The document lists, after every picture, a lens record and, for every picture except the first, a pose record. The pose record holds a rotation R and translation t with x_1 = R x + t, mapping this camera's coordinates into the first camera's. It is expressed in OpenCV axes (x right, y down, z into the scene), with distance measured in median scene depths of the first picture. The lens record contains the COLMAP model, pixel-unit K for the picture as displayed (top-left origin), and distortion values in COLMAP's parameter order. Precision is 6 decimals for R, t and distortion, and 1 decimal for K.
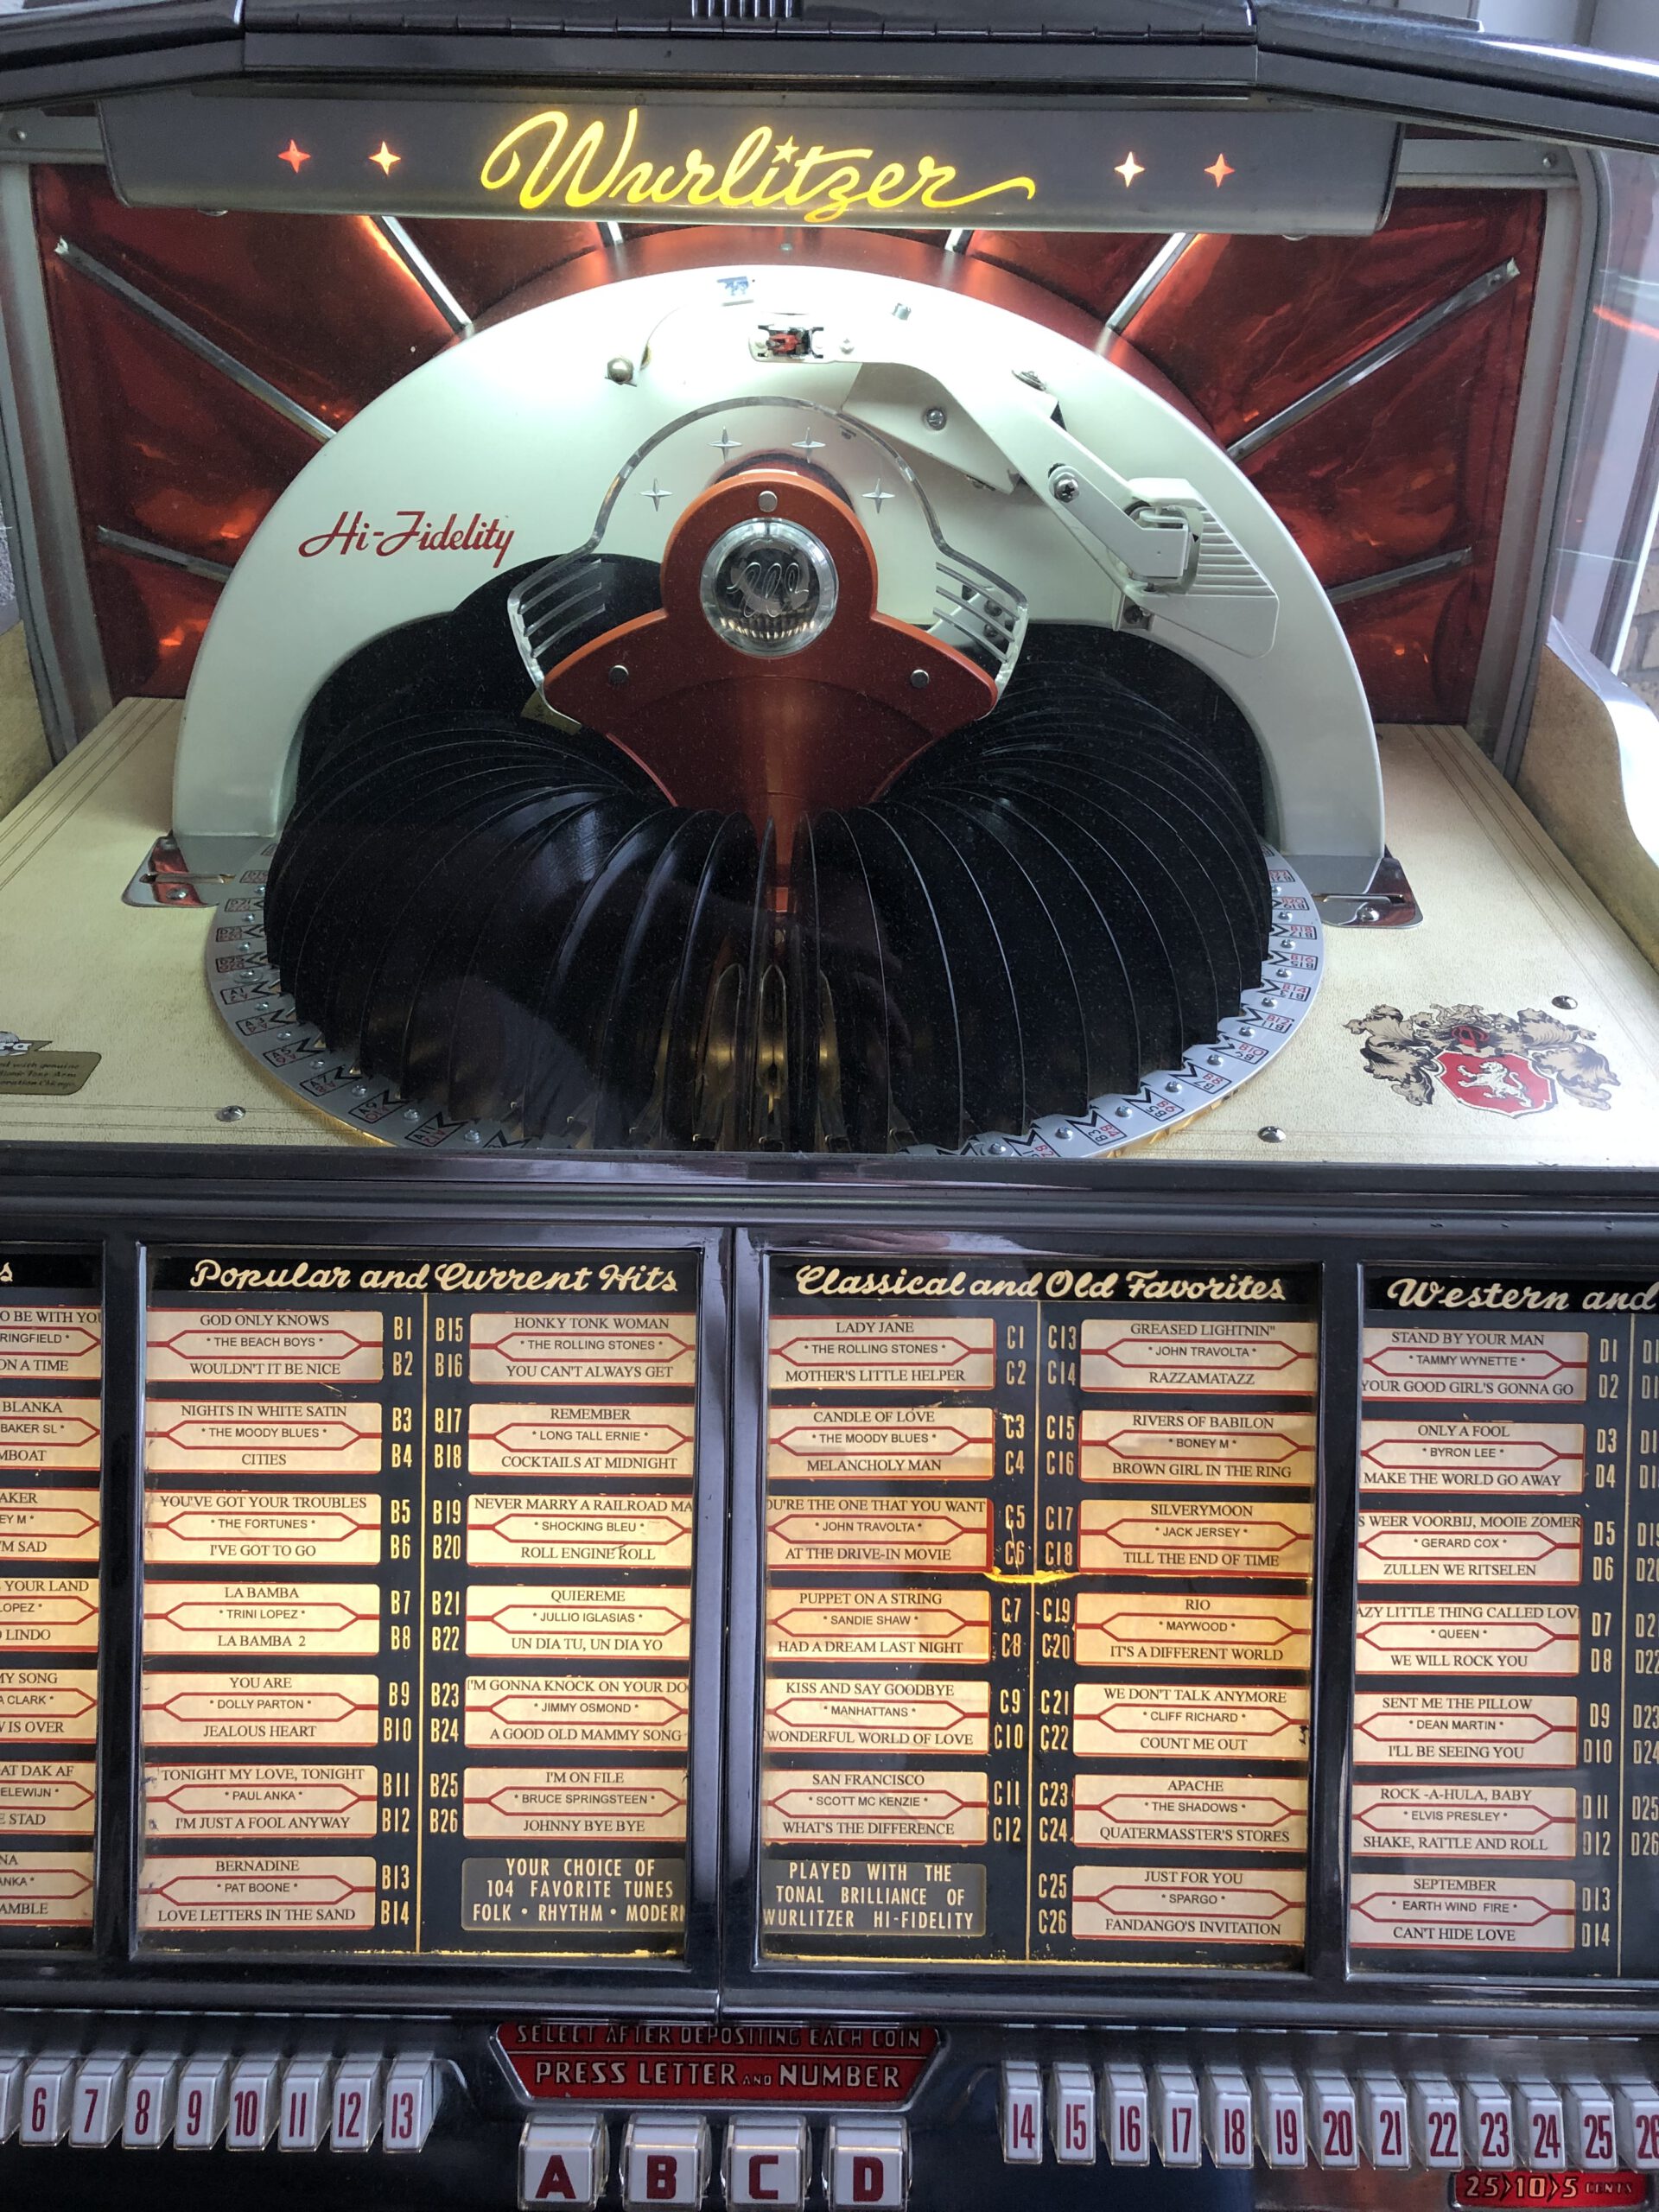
lens RADIAL K [[1816.3, 0, 837.0], [0, 1816.3, 1086.0], [0, 0, 1]] dist [0.060921, -0.072144]
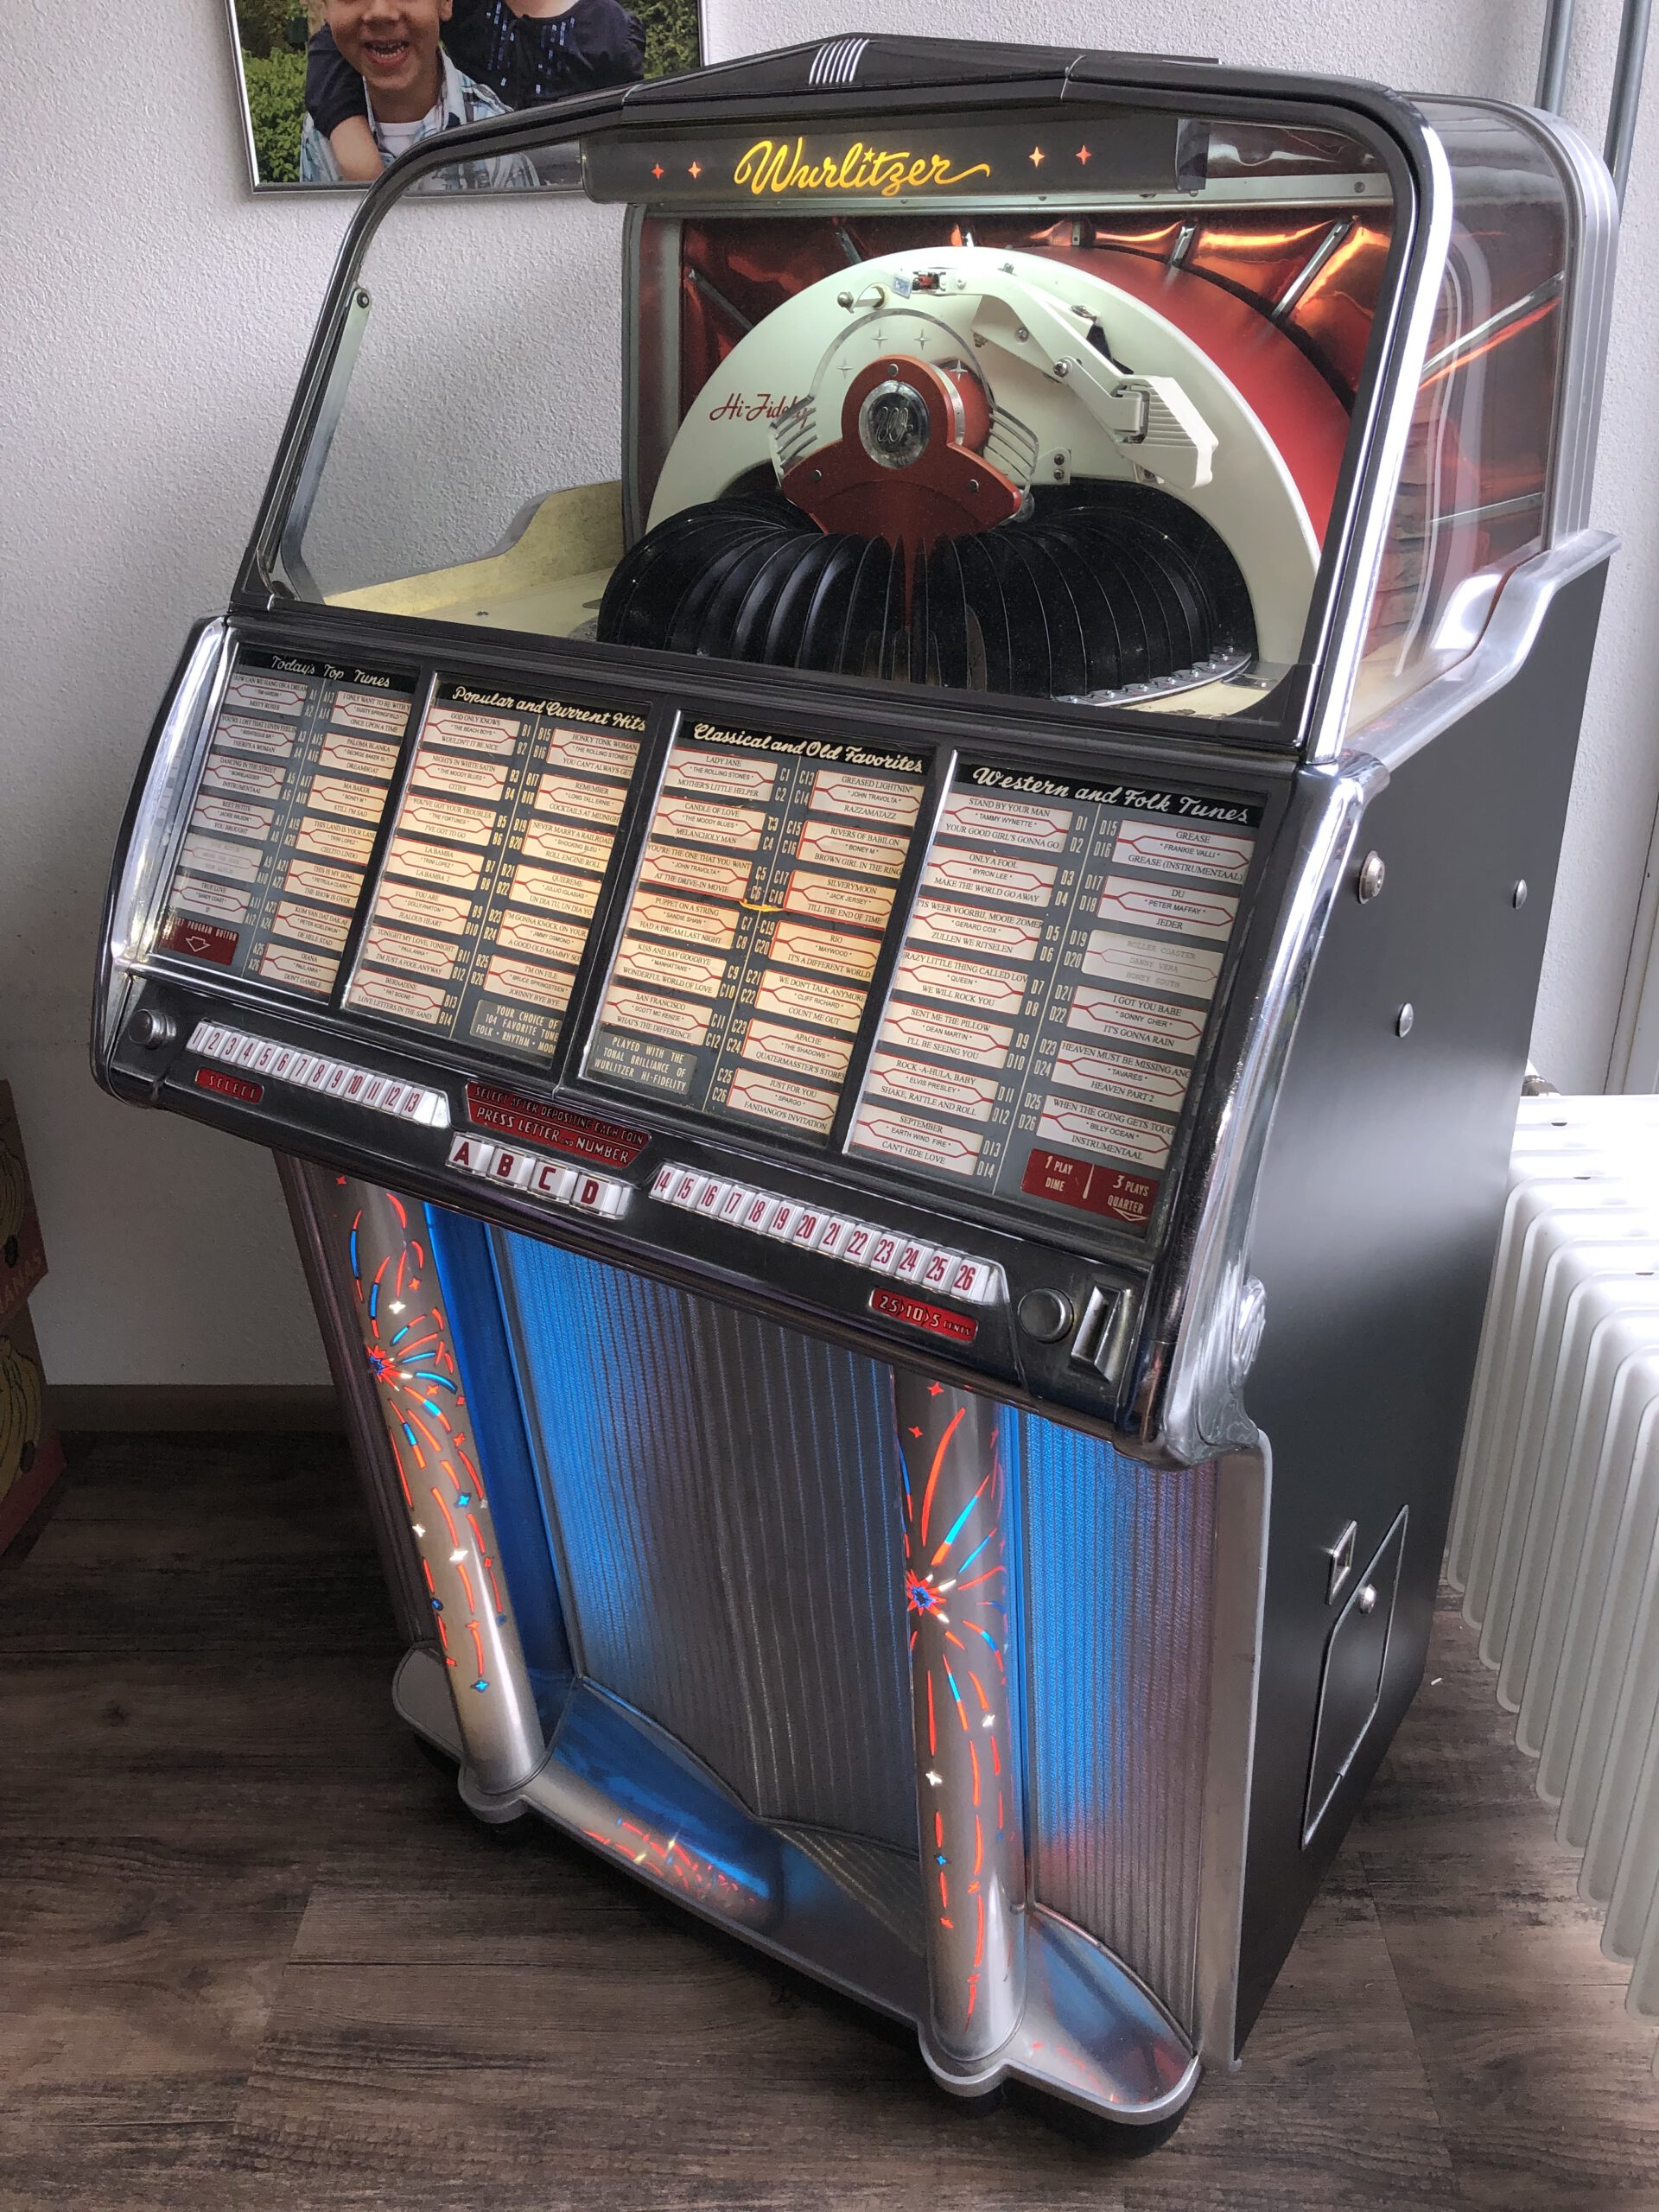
lens RADIAL K [[1816.3, 0, 808.8], [0, 1816.3, 1084.8], [0, 0, 1]] dist [0.060921, -0.072144]
pose [[0.839122, 0.208546, -0.502377, 1.070678], [-0.263679, 0.963766, -0.040348, 0.493730], [0.475759, 0.166323, 0.863707, -0.479226]]
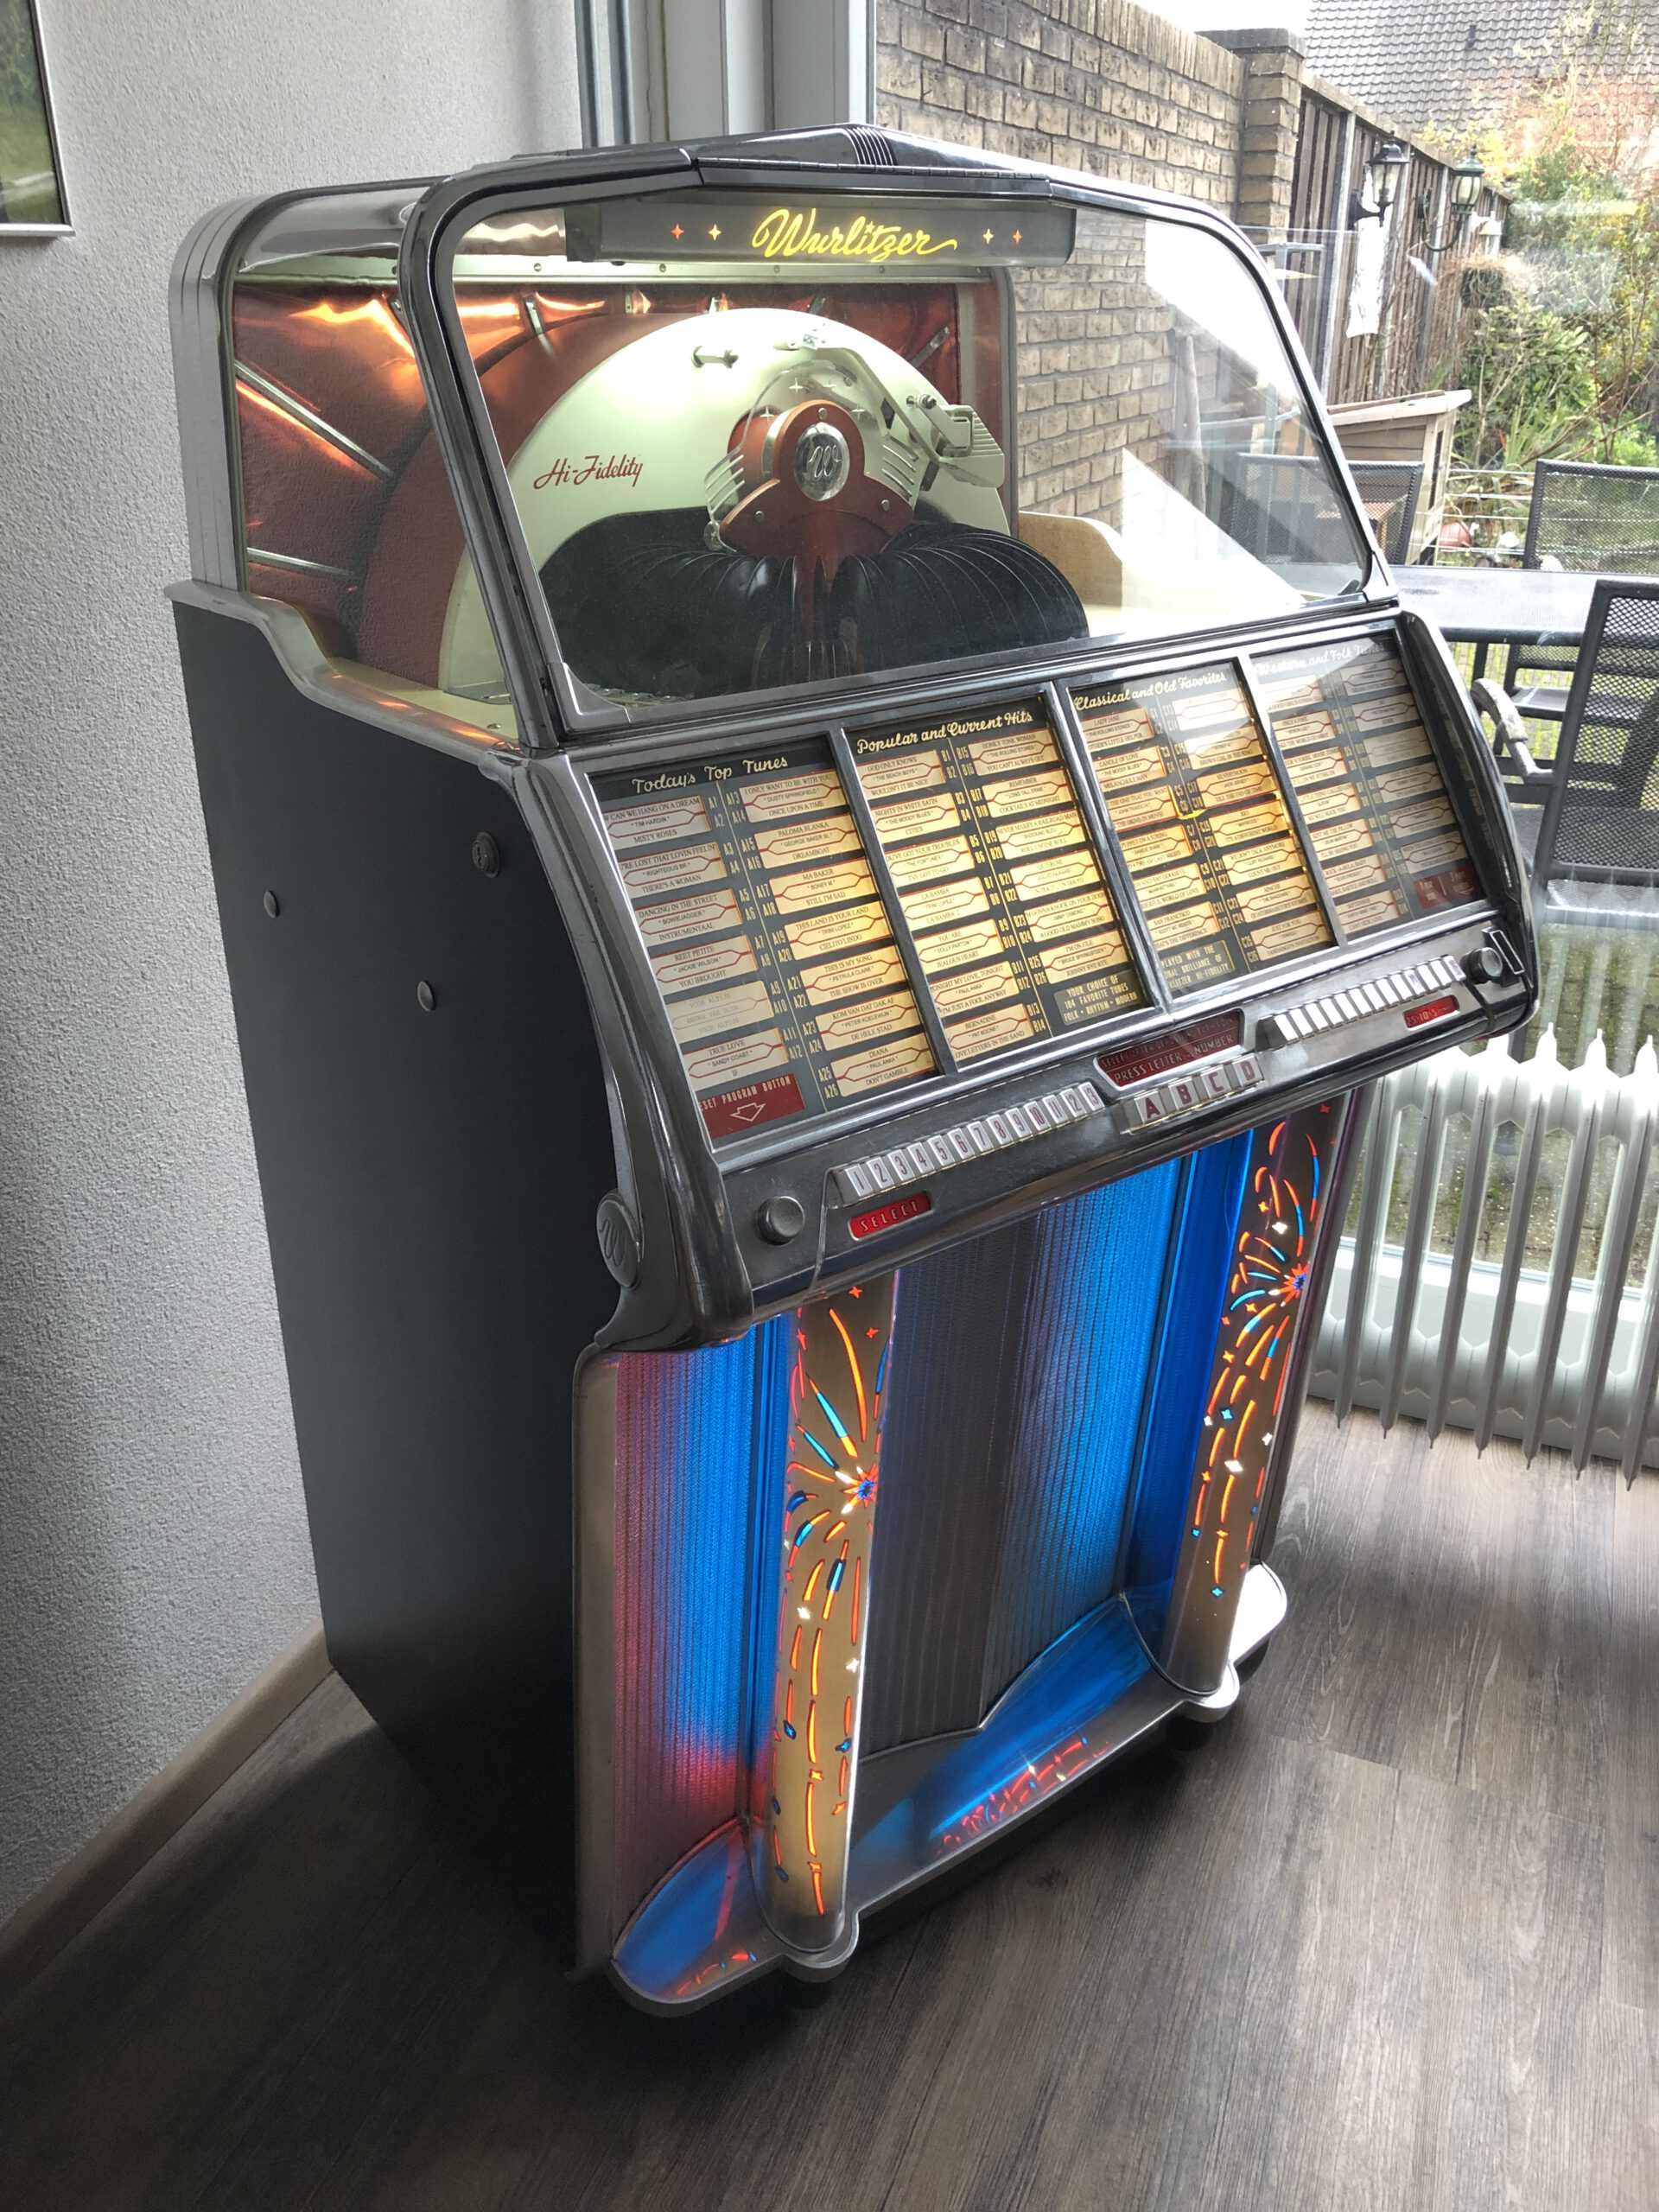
lens RADIAL K [[1816.3, 0, 832.1], [0, 1816.3, 1082.5], [0, 0, 1]] dist [0.060921, -0.072144]
pose [[0.782480, -0.265329, 0.563316, -1.575385], [0.345643, 0.937575, -0.038510, 0.507495], [-0.517934, 0.224840, 0.825343, -0.535142]]
